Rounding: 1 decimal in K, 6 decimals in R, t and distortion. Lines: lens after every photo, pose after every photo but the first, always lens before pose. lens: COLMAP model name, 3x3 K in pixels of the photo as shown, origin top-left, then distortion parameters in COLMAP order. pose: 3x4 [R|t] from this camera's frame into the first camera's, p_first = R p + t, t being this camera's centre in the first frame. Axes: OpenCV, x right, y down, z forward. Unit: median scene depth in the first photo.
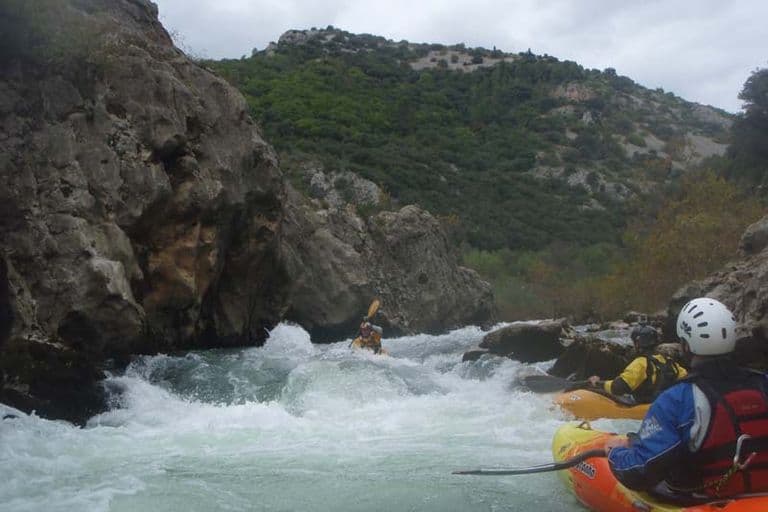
lens RADIAL K [[872.7, 0, 384.8], [0, 872.7, 255.5], [0, 0, 1]] dist [0.005924, 0.000000]
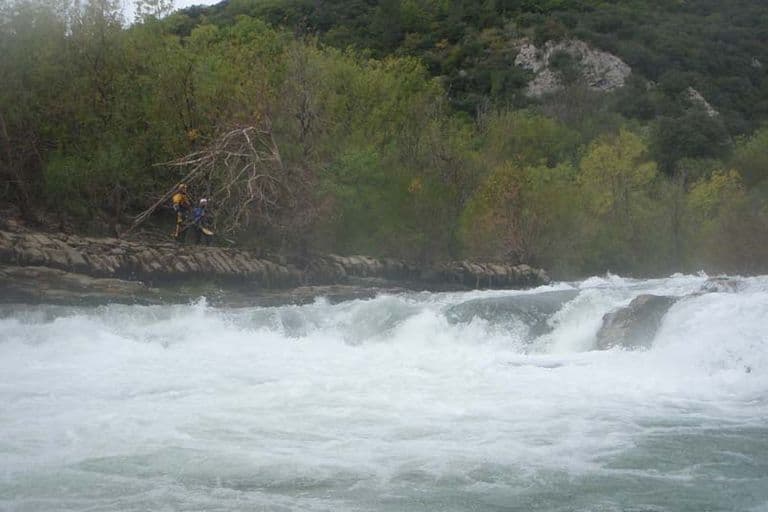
lens RADIAL K [[872.7, 0, 367.1], [0, 872.7, 252.7], [0, 0, 1]] dist [0.005924, 0.000000]
pose [[0.921753, 0.027000, -0.386836, 0.047645], [-0.012416, 0.999116, 0.040150, 0.021980], [0.387578, -0.032206, 0.921274, 0.270048]]
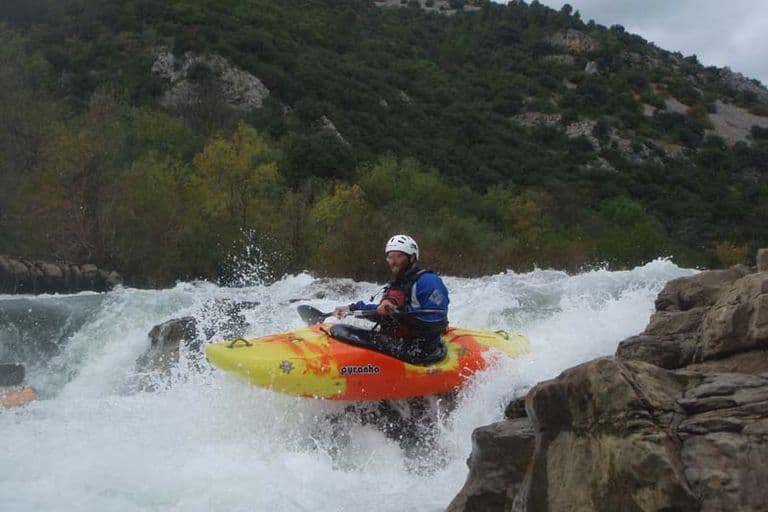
lens RADIAL K [[872.7, 0, 379.8], [0, 872.7, 257.6], [0, 0, 1]] dist [0.005924, 0.000000]
pose [[0.997390, 0.068153, 0.023840, 0.048140], [-0.068225, 0.997668, 0.002224, 0.024183], [-0.023633, -0.003844, 0.999713, 0.289718]]
